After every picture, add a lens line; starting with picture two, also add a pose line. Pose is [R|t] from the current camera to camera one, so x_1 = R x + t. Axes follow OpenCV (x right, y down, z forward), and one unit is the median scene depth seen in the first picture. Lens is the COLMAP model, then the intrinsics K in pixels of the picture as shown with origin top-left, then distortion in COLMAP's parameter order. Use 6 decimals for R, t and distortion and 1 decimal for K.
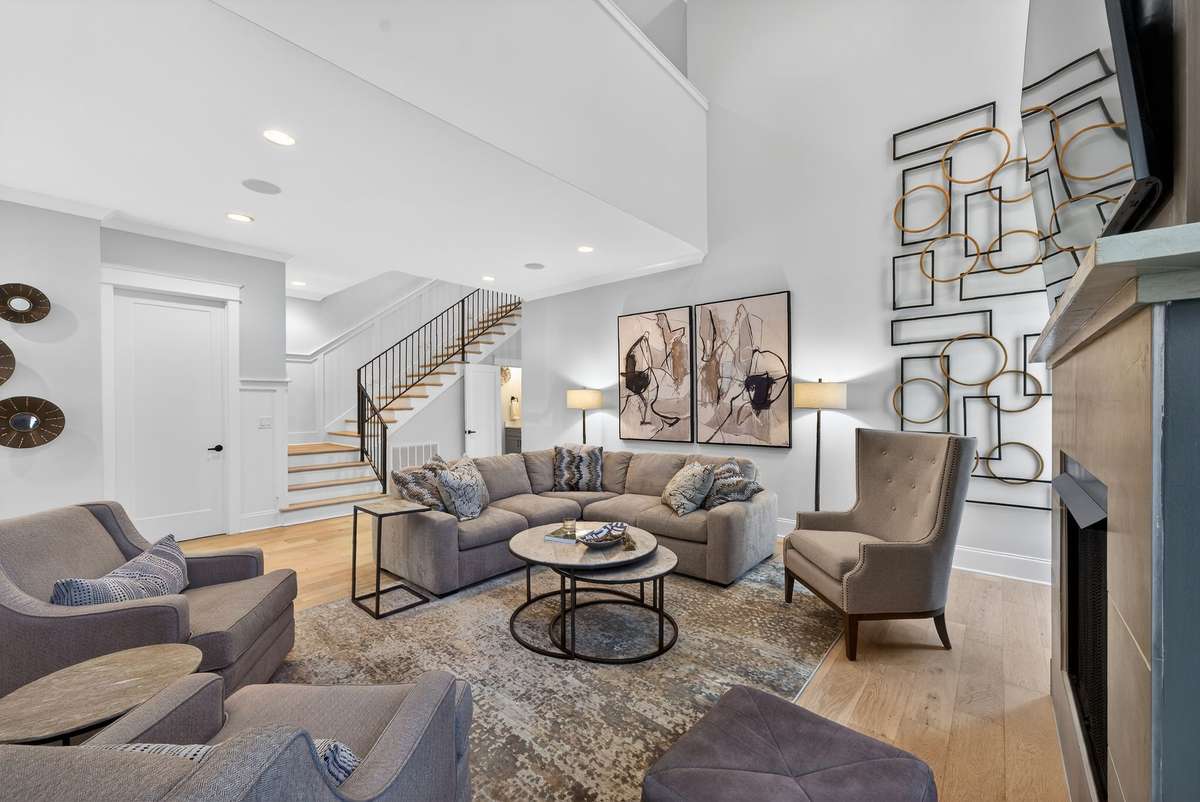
lens RADIAL K [[480.8, 0, 600.0], [0, 480.8, 401.0], [0, 0, 1]] dist [-0.027701, 0.013348]
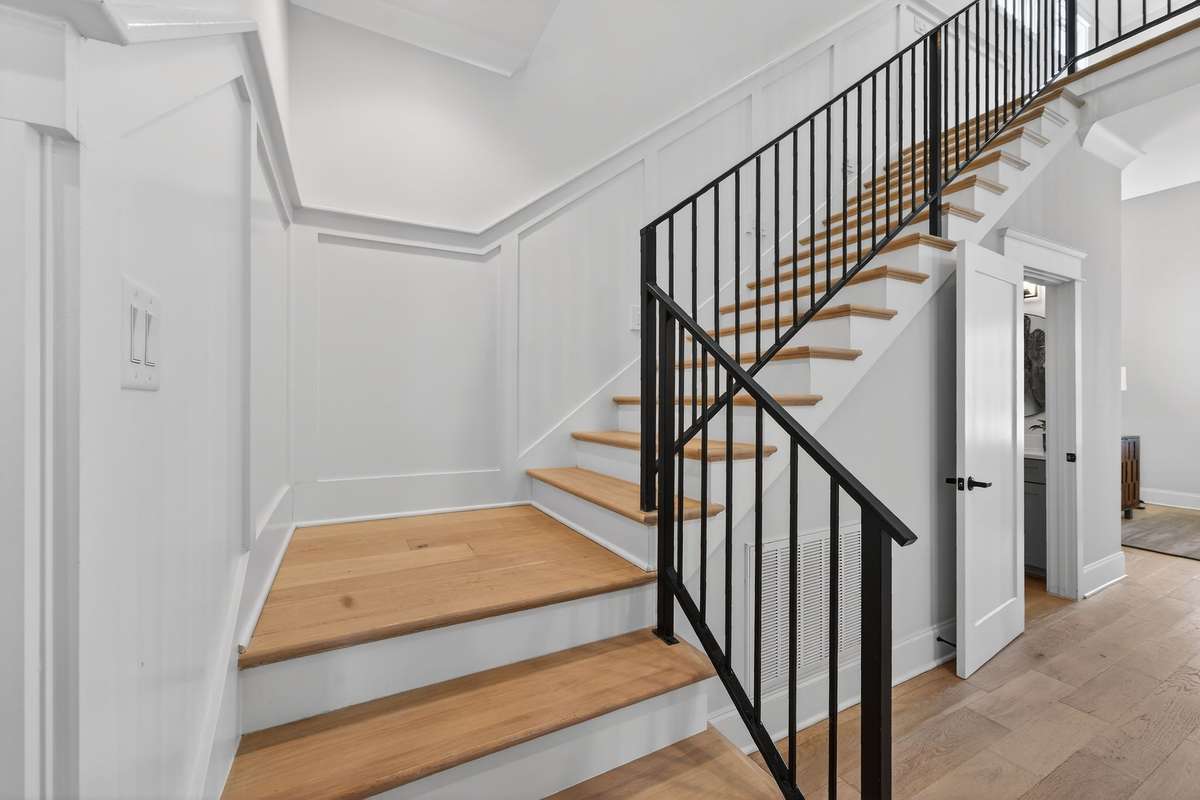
lens RADIAL K [[480.8, 0, 600.0], [0, 480.8, 400.0], [0, 0, 1]] dist [-0.027701, 0.013348]
pose [[0.930747, 0.004475, -0.365637, -0.399685], [-0.001233, 0.999958, 0.009099, 0.013790], [0.365662, -0.008018, 0.930713, 0.703172]]
